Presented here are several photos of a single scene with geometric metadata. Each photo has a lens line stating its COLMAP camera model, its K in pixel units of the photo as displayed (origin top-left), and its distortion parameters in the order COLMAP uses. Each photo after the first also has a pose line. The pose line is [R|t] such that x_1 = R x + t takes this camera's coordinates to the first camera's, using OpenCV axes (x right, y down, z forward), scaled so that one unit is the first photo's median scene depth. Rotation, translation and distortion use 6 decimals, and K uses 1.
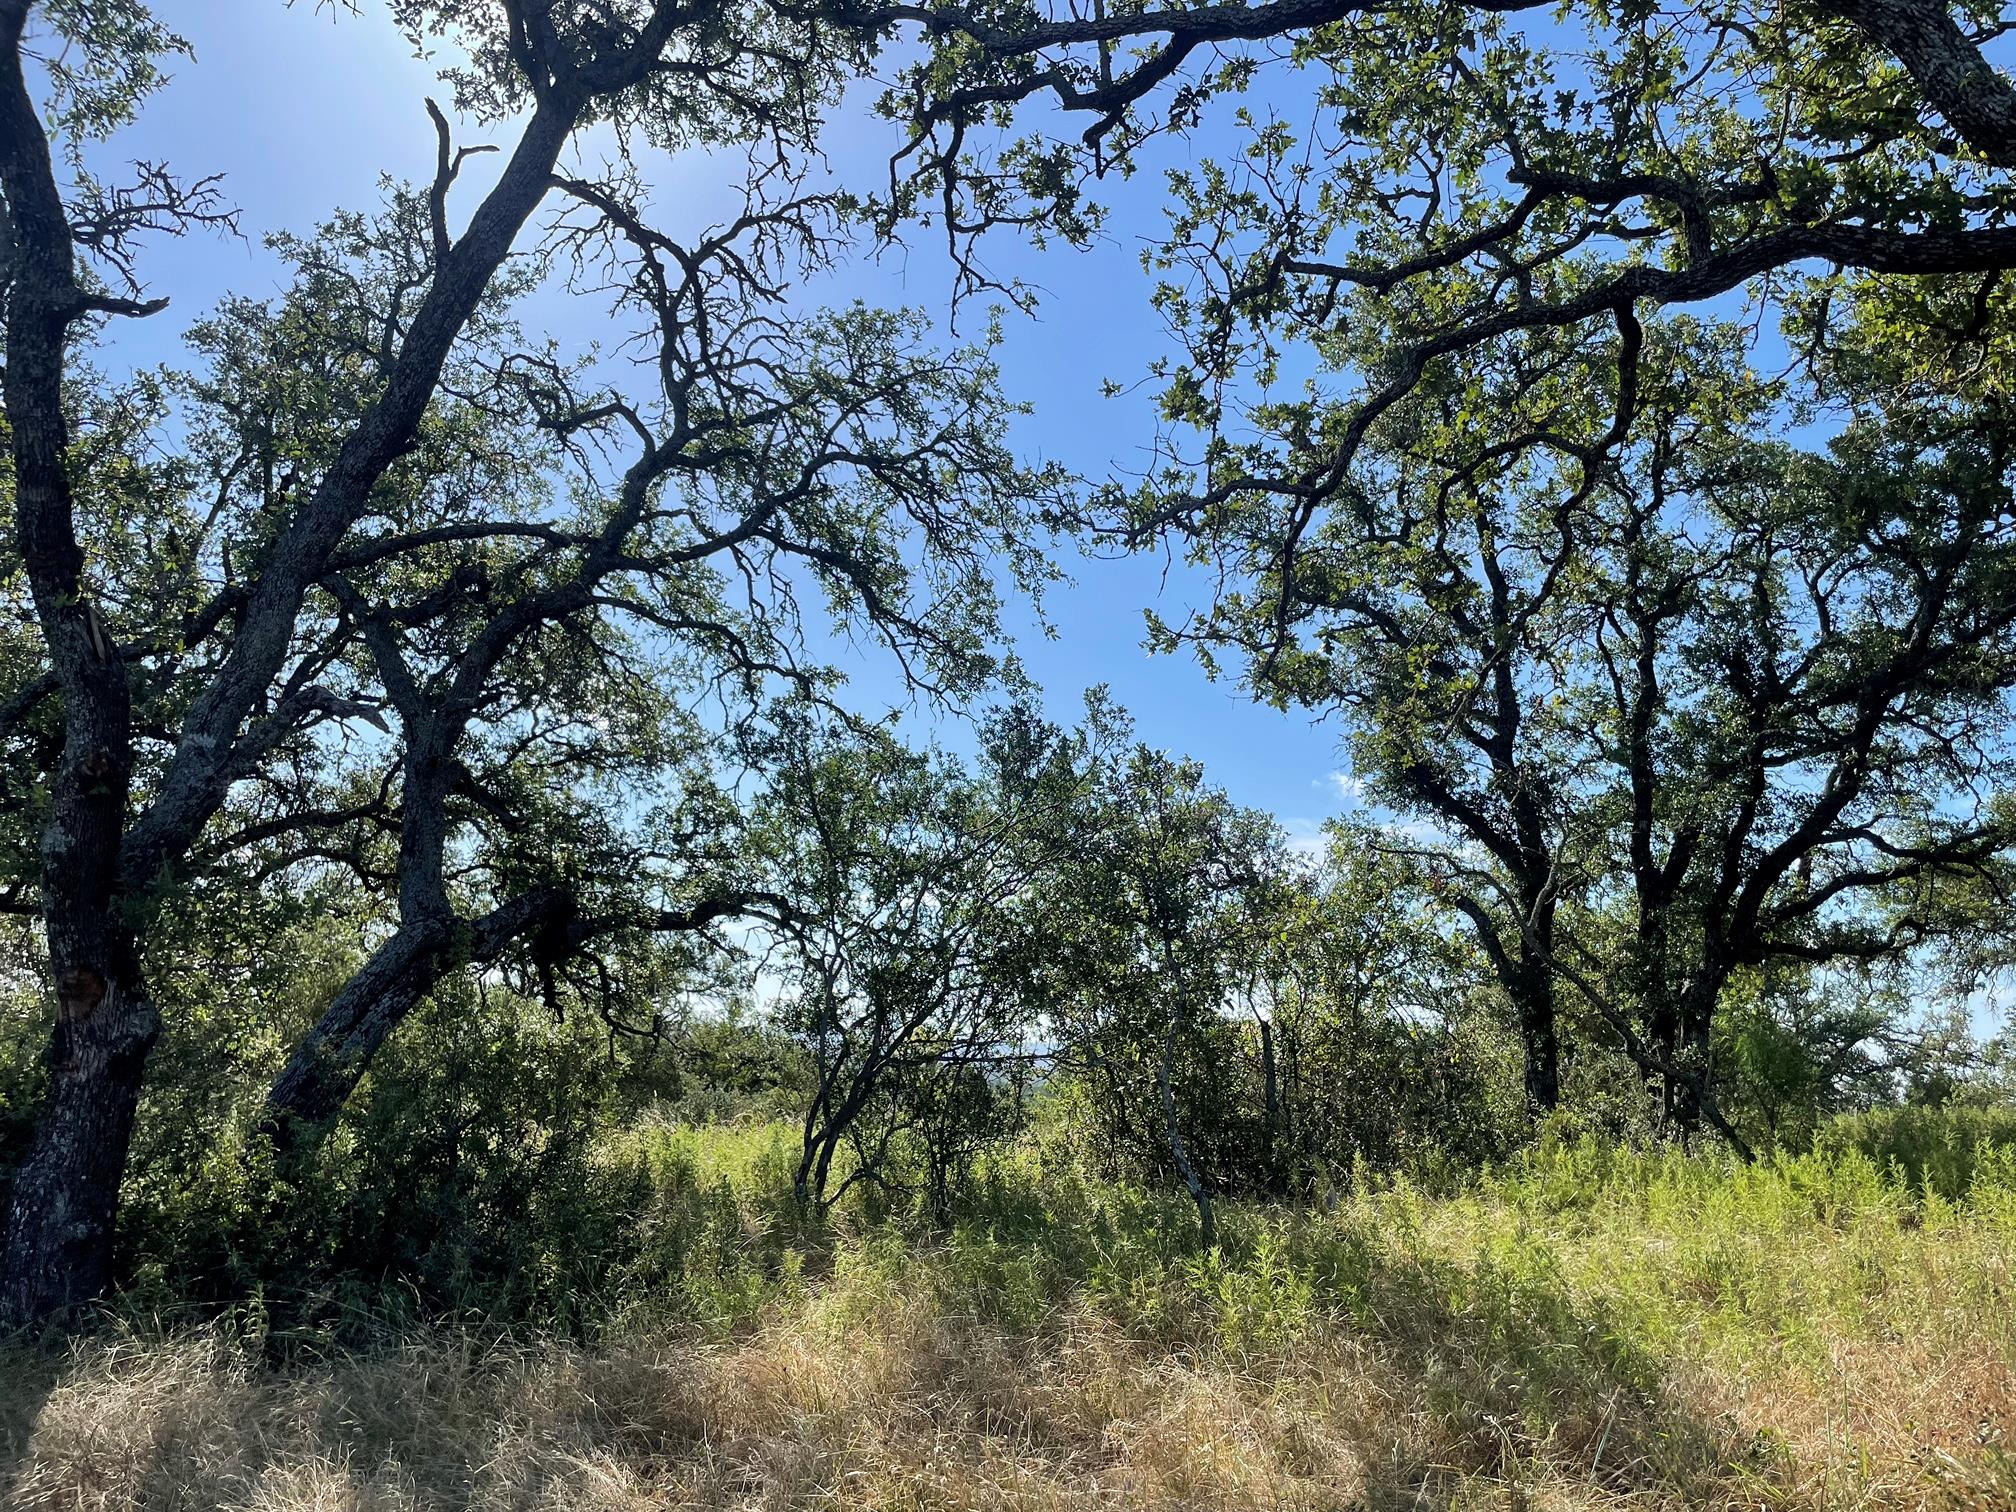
lens RADIAL K [[1469.3, 0, 1008.0], [0, 1469.3, 756.0], [0, 0, 1]] dist [-0.005977, -0.006240]
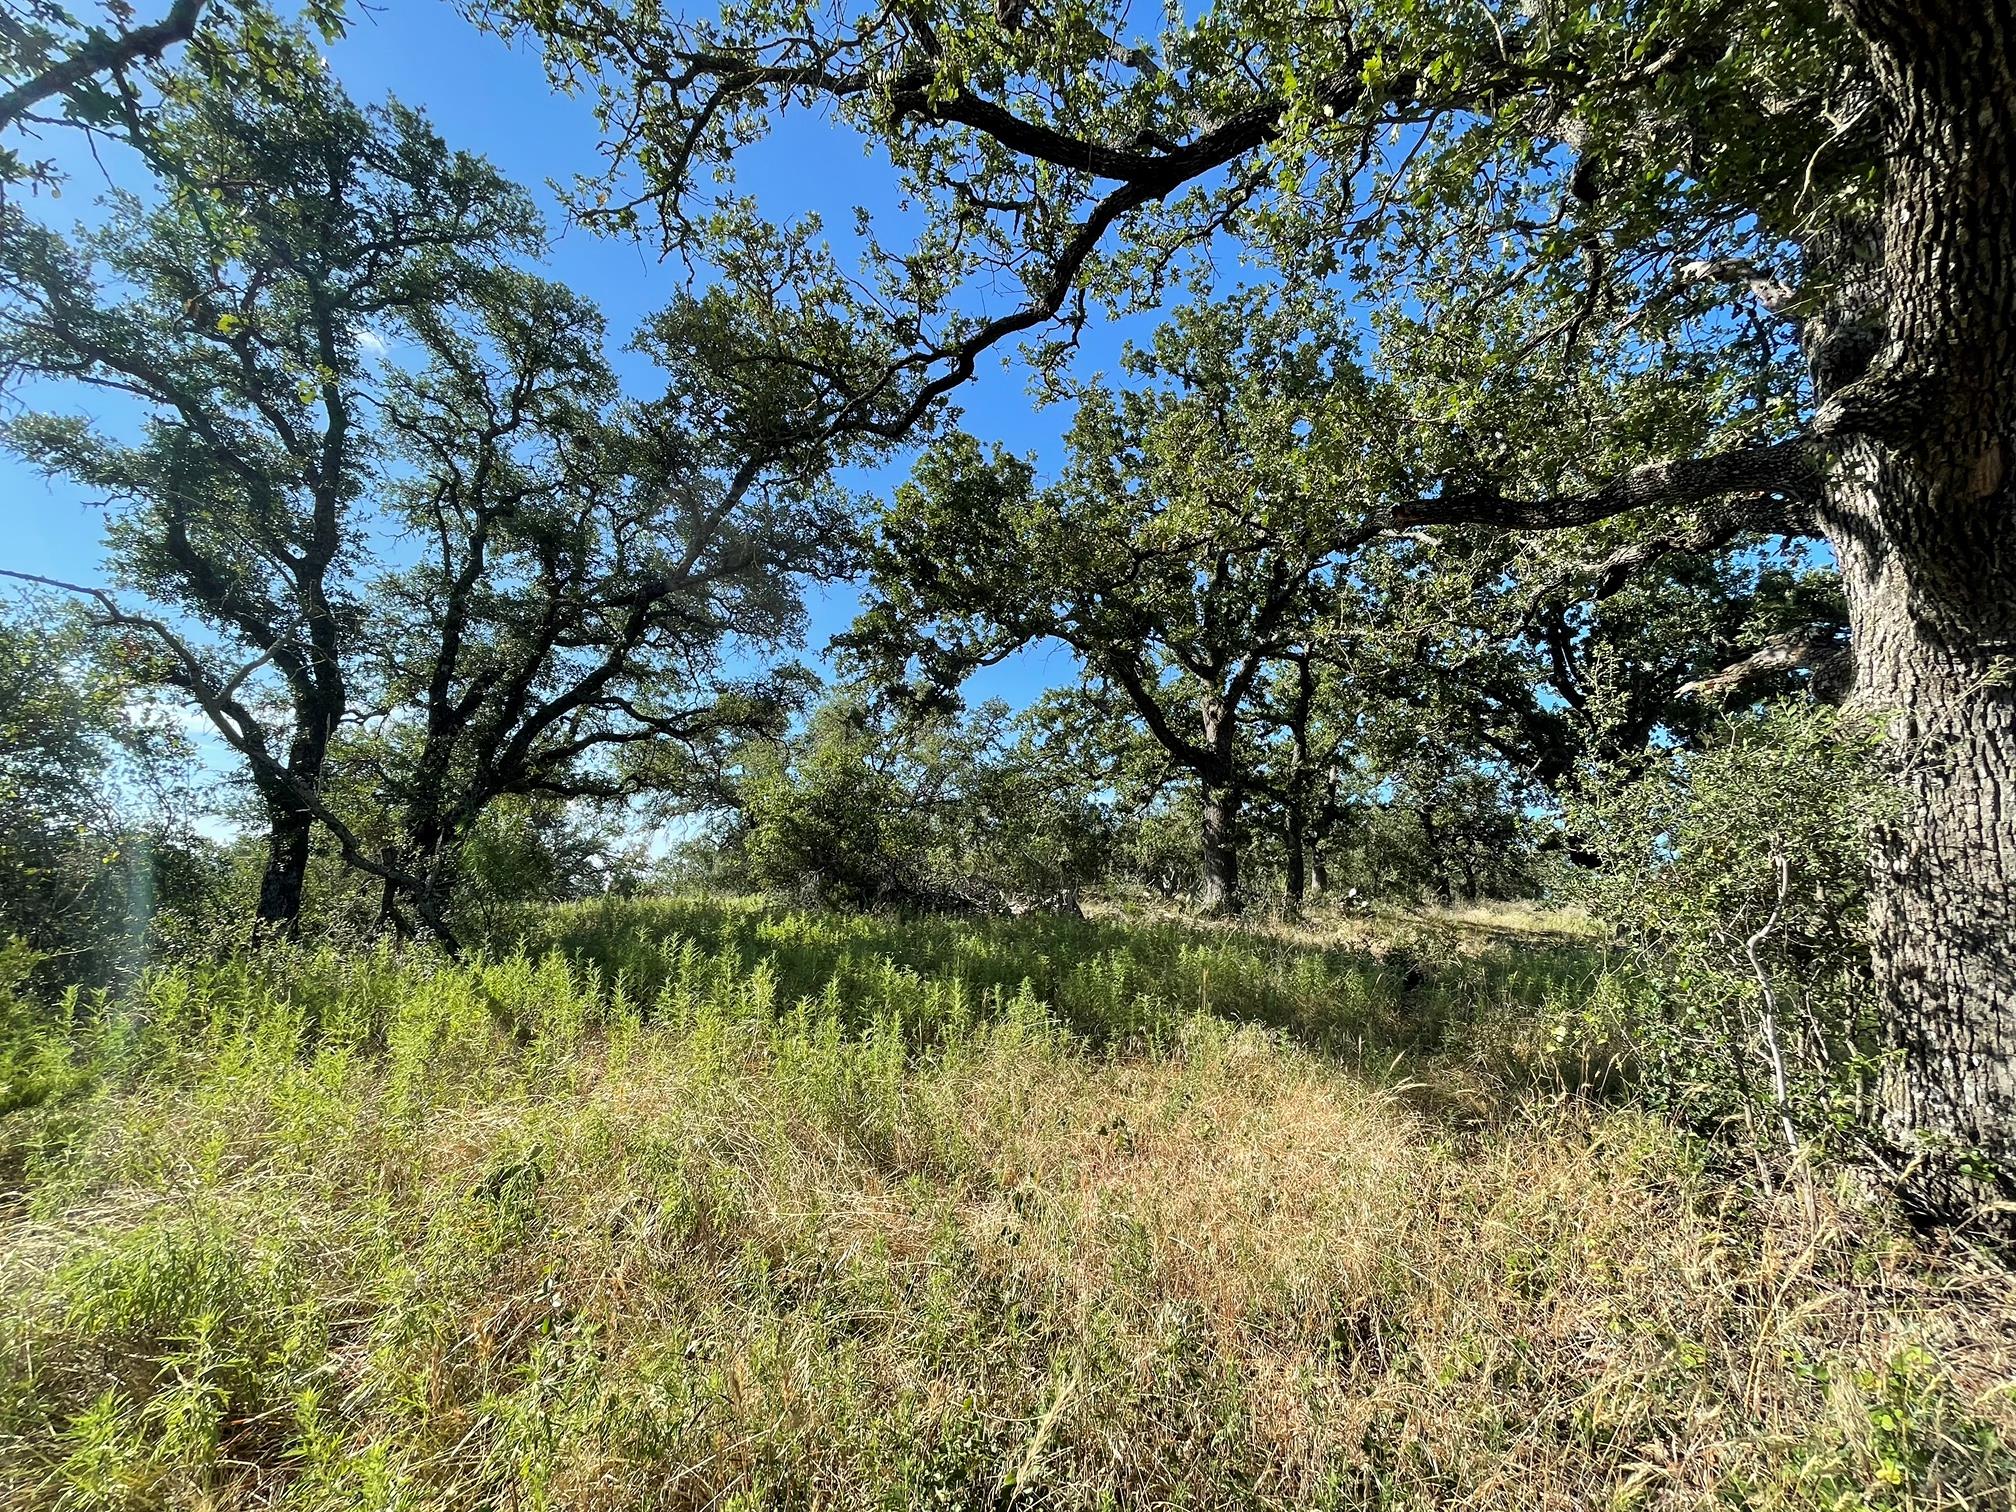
lens RADIAL K [[820.6, 0, 1008.0], [0, 820.6, 756.0], [0, 0, 1]] dist [-0.002927, -0.000111]
pose [[0.550850, 0.124479, 0.825269, 0.137177], [-0.182937, 0.982777, -0.026130, 0.047602], [-0.814309, -0.136578, 0.564135, 0.229737]]
